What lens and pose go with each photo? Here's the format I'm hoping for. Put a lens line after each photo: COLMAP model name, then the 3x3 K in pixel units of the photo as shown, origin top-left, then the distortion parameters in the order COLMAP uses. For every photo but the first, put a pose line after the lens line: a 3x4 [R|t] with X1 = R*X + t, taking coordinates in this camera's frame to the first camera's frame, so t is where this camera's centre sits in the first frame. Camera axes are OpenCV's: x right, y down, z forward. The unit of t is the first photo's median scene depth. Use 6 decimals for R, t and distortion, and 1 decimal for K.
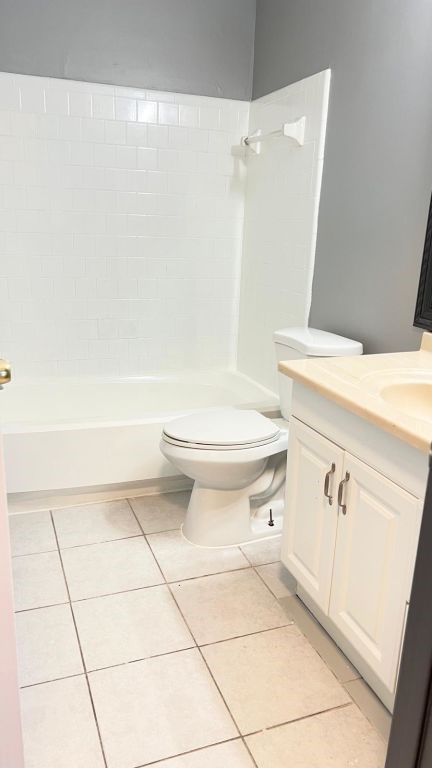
lens RADIAL K [[577.9, 0, 216.0], [0, 577.9, 384.0], [0, 0, 1]] dist [0.104212, -0.148637]
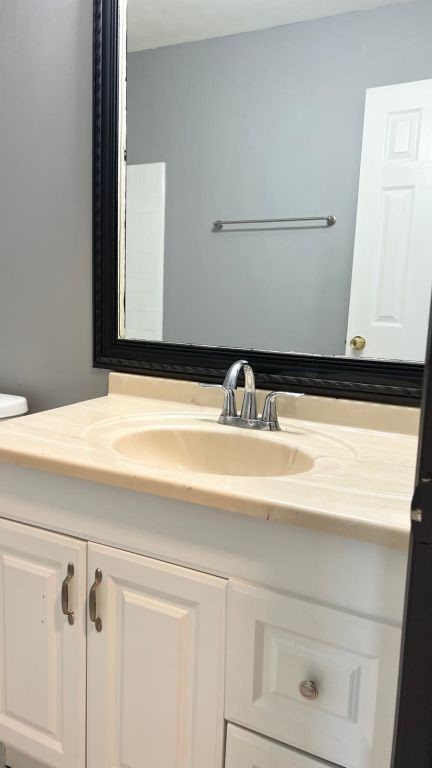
lens RADIAL K [[577.9, 0, 216.0], [0, 577.9, 384.0], [0, 0, 1]] dist [0.104212, -0.148637]
pose [[0.753151, -0.117366, 0.647294, -0.094968], [0.181701, 0.982793, -0.033217, -0.020621], [-0.632257, 0.142631, 0.761517, 0.320980]]
